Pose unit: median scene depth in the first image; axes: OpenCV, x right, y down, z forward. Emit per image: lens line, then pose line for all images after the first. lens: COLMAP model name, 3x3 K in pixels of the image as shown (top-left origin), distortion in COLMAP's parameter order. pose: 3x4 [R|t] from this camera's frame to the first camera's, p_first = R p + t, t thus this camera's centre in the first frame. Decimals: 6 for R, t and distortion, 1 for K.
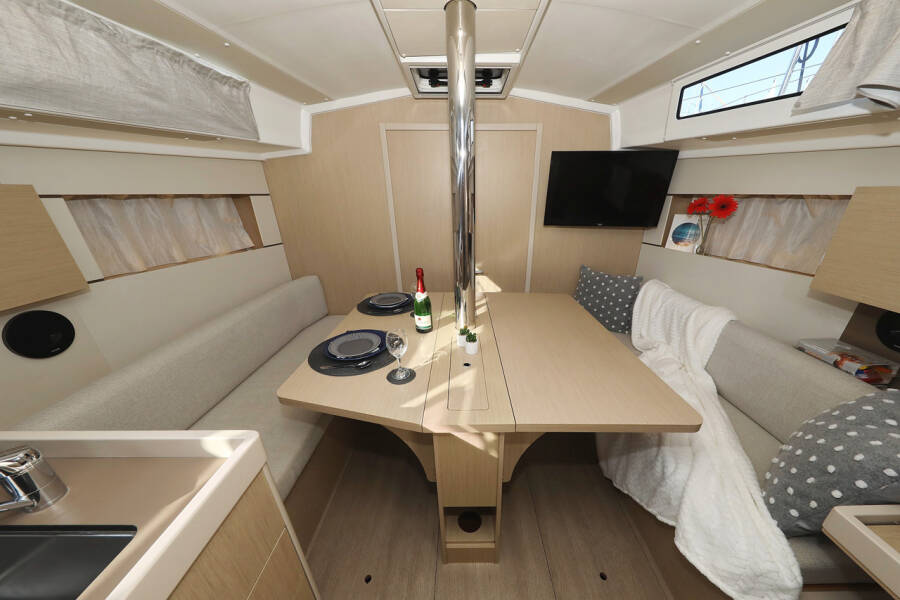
lens RADIAL K [[260.2, 0, 489.1], [0, 260.2, 303.6], [0, 0, 1]] dist [0.000202, -0.000095]
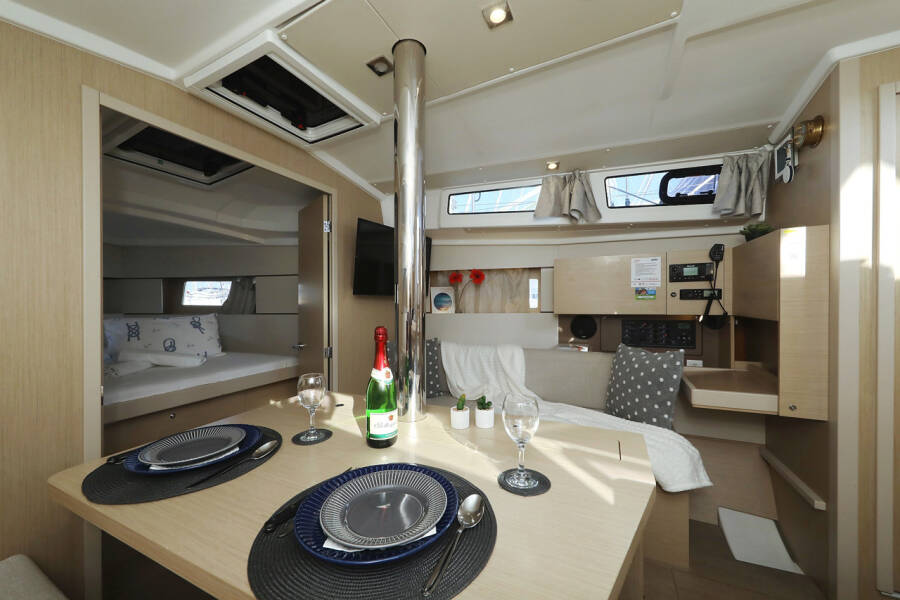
lens RADIAL K [[289.2, 0, 450.0], [0, 289.2, 300.0], [0, 0, 1]] dist [-0.000268, 0.000070]
pose [[0.551121, -0.031714, 0.833822, -0.578341], [0.331481, 0.925366, -0.183899, -0.018757], [-0.765758, 0.377747, 0.520501, 0.409552]]
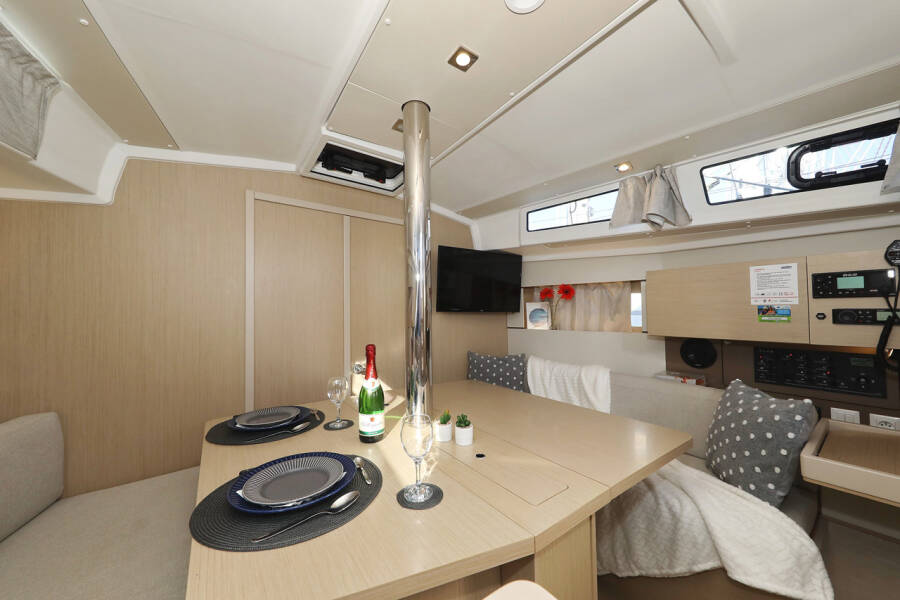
lens RADIAL K [[282.9, 0, 469.9], [0, 282.9, 306.8], [0, 0, 1]] dist [-0.001386, -0.000075]
pose [[0.845767, -0.016349, 0.533303, -0.353786], [0.218207, 0.922718, -0.317768, 0.063019], [-0.486893, 0.385128, 0.783972, 0.151619]]
